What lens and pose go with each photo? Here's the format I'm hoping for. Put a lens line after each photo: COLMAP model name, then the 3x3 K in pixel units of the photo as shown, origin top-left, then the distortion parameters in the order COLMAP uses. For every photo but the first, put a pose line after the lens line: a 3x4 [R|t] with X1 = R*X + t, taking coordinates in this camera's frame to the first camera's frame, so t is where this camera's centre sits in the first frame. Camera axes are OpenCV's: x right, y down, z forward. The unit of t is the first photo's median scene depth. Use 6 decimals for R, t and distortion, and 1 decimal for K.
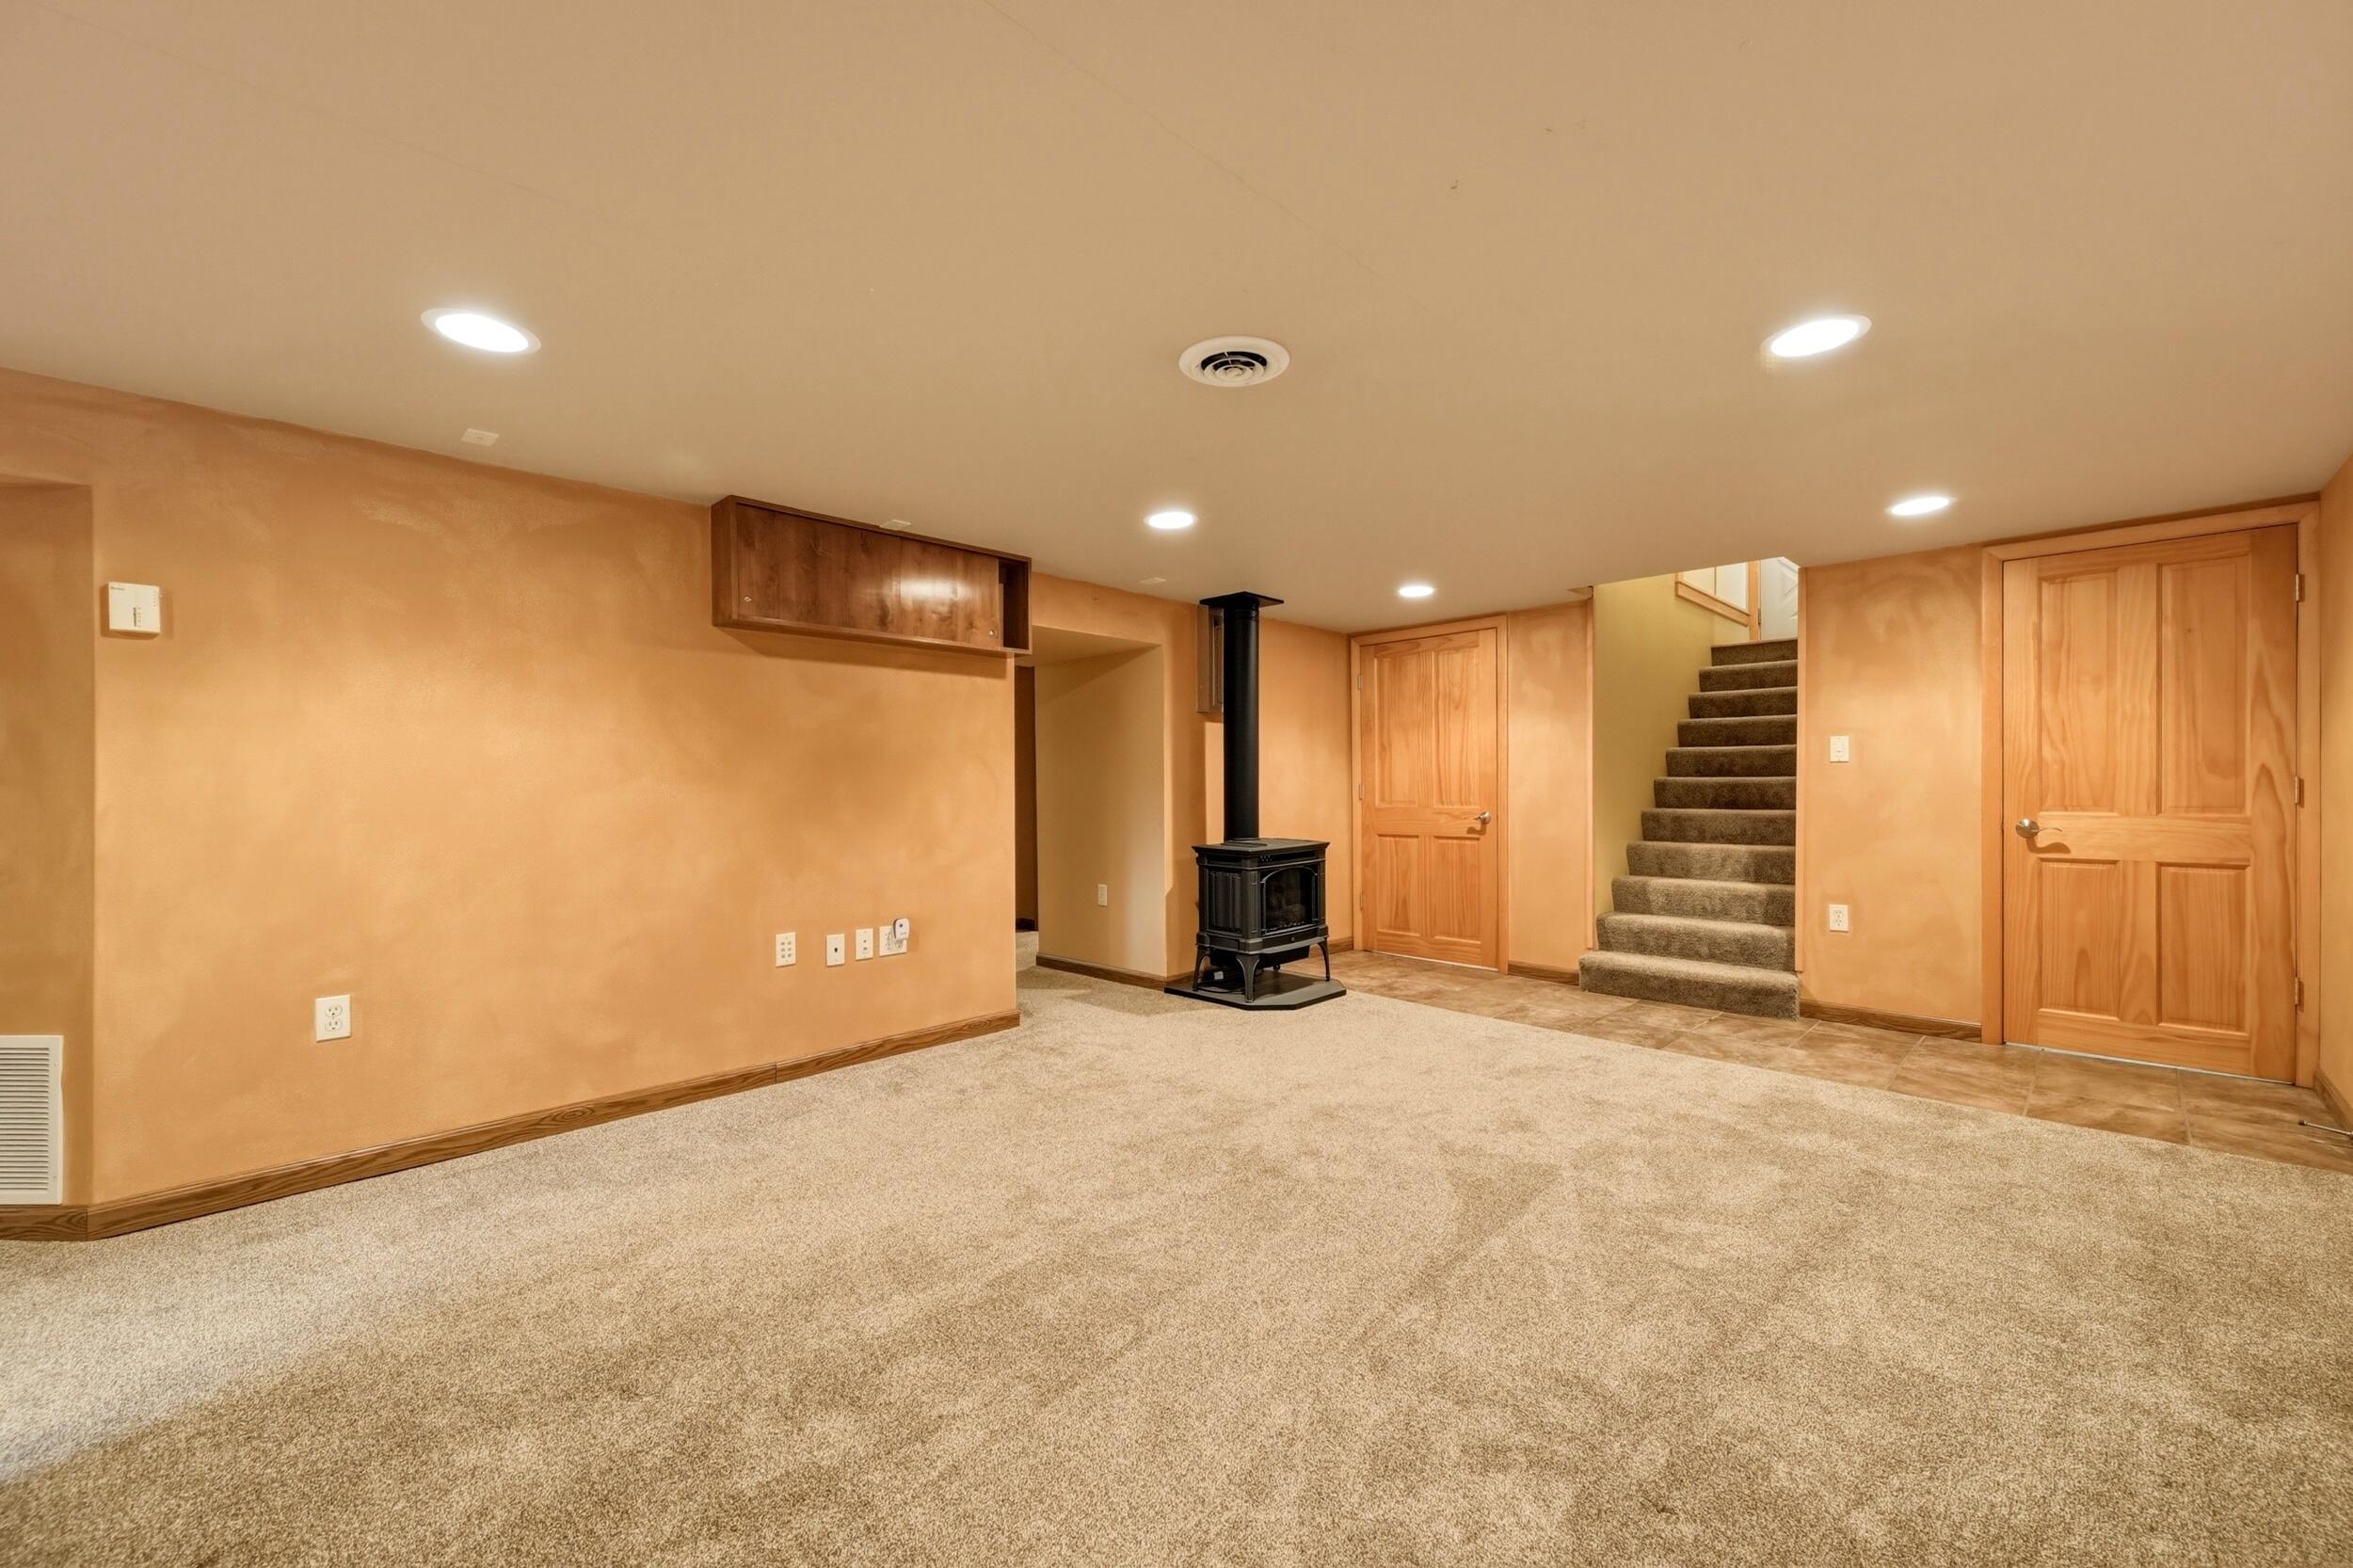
lens RADIAL K [[944.1, 0, 1170.2], [0, 944.1, 792.3], [0, 0, 1]] dist [0.001569, -0.000021]
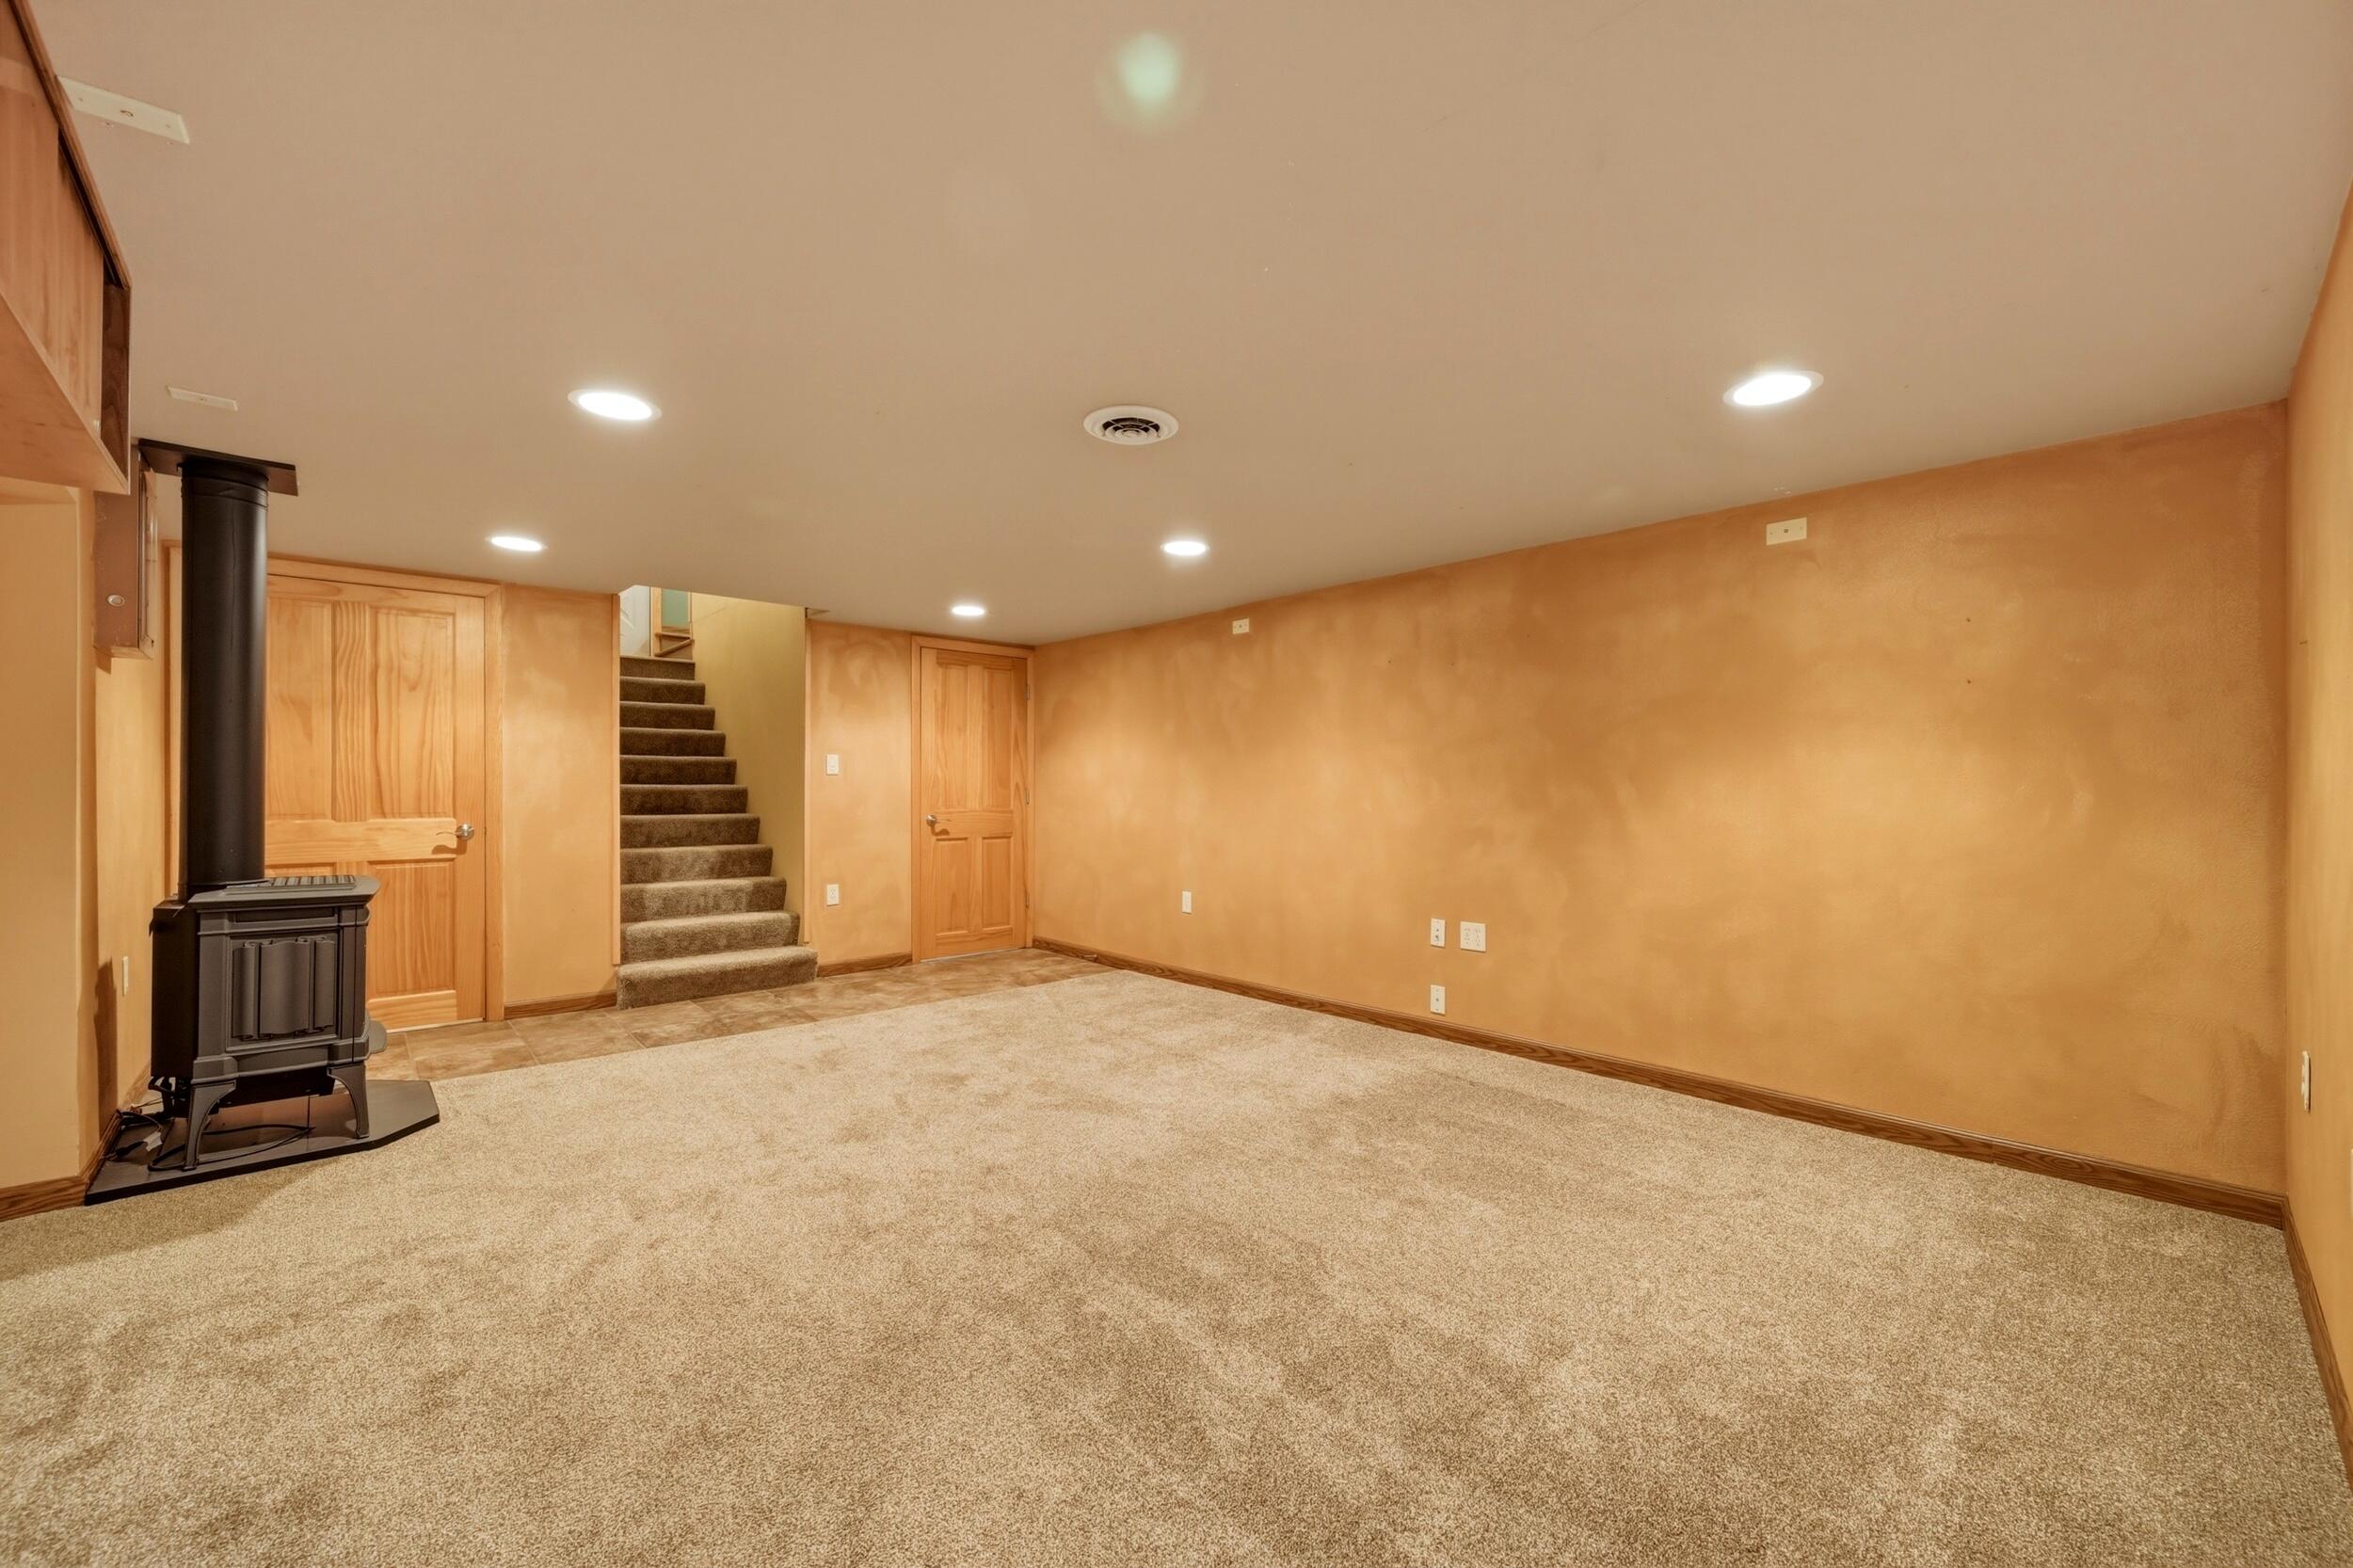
lens RADIAL K [[944.1, 0, 1170.2], [0, 944.1, 792.3], [0, 0, 1]] dist [0.001569, -0.000021]
pose [[0.033143, 0.004976, 0.999438, -0.566374], [0.006904, 0.999963, -0.005207, 0.002366], [-0.999427, 0.007073, 0.033107, 0.486610]]
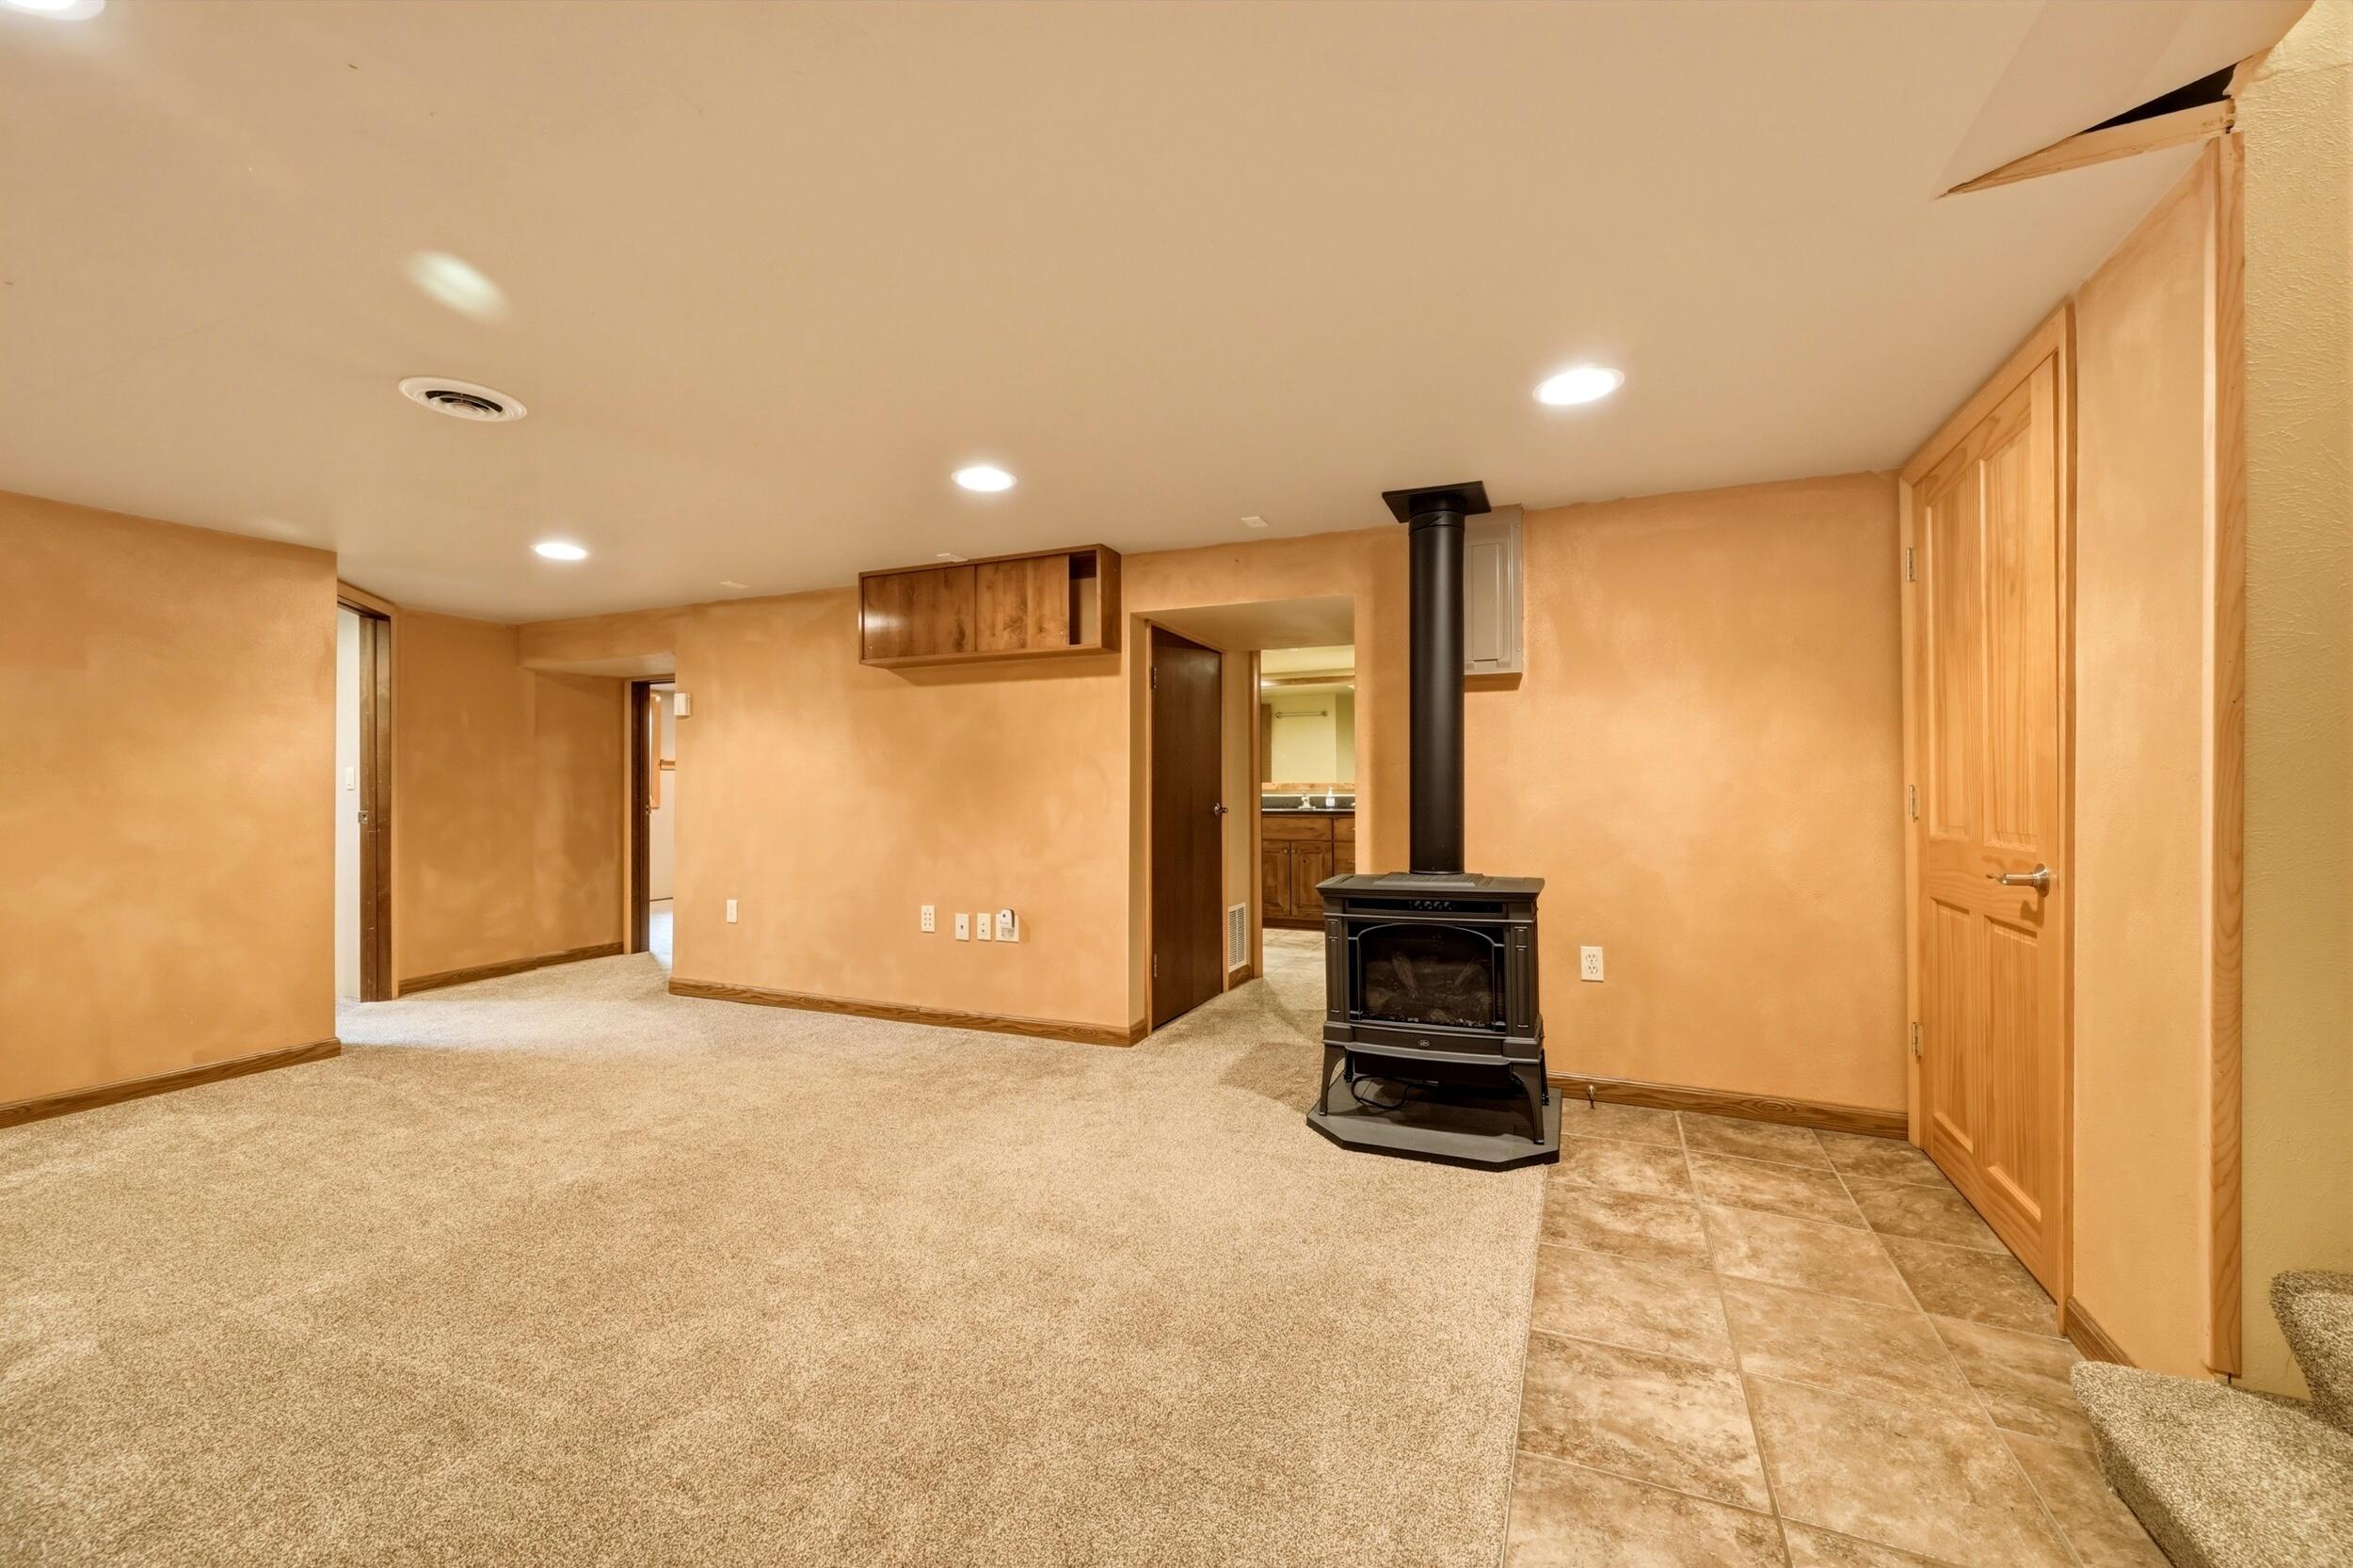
lens RADIAL K [[913.5, 0, 1180.0], [0, 913.5, 781.8], [0, 0, 1]] dist [-0.000360, -0.000183]
pose [[0.364900, -0.001108, -0.931046, 0.692874], [-0.005152, 0.999982, -0.003209, -0.010332], [0.931032, 0.005967, 0.364888, 0.717407]]
